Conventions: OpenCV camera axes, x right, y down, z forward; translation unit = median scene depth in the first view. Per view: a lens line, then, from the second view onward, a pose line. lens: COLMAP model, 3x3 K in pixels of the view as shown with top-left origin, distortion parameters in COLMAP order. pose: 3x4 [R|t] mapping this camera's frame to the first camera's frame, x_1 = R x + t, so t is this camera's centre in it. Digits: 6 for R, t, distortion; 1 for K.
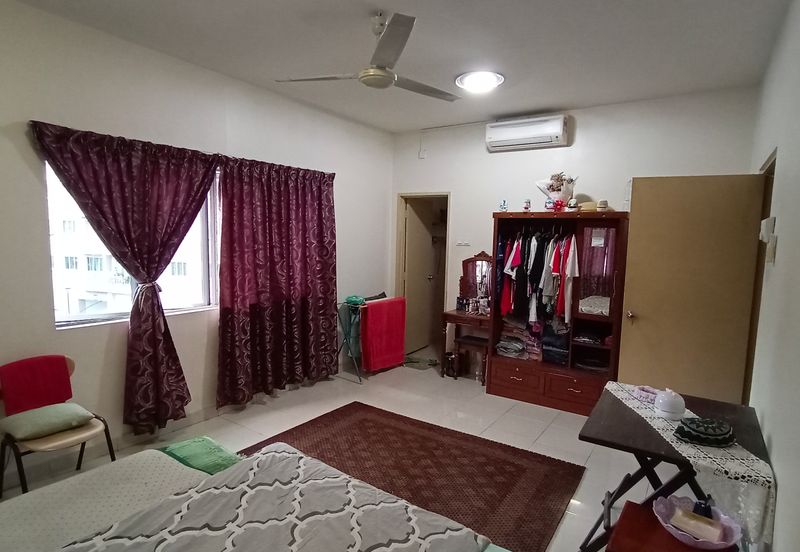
lens RADIAL K [[449.7, 0, 399.8], [0, 449.7, 280.1], [0, 0, 1]] dist [-0.029539, 0.017323]
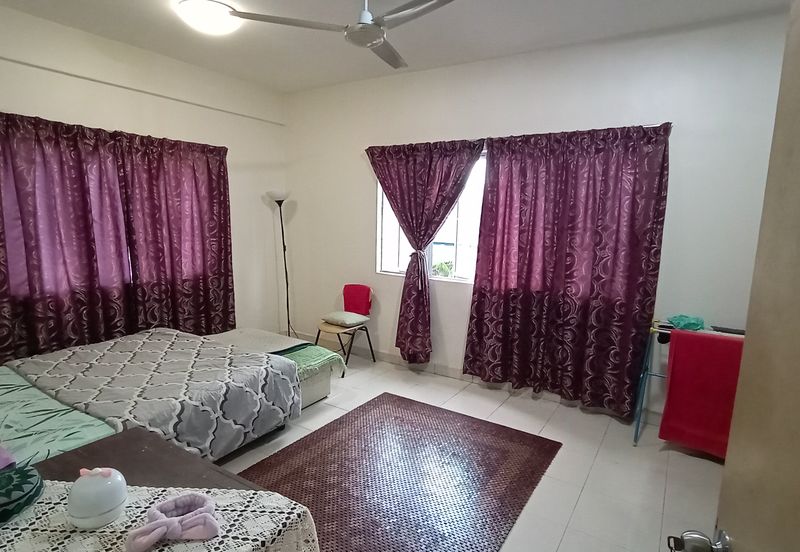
lens RADIAL K [[449.7, 0, 399.8], [0, 449.7, 280.1], [0, 0, 1]] dist [-0.029539, 0.017323]
pose [[0.016581, 0.119759, -0.992665, 0.753148], [-0.122653, 0.985547, 0.116852, -0.054912], [0.992311, 0.119816, 0.031030, 0.893103]]
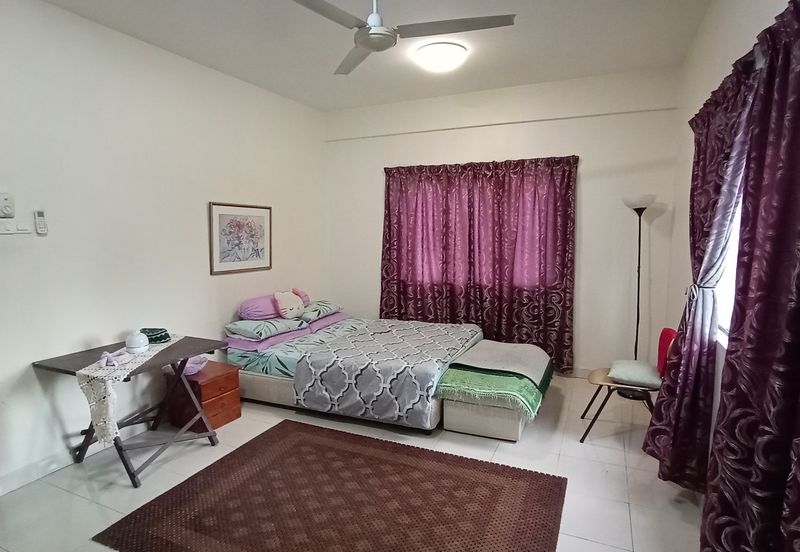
lens RADIAL K [[449.7, 0, 399.8], [0, 449.7, 280.1], [0, 0, 1]] dist [-0.029539, 0.017323]
pose [[-0.986685, 0.002972, -0.162617, 0.045892], [-0.032358, 0.976259, 0.214178, -0.140130], [0.159393, 0.216588, -0.963163, 1.588173]]
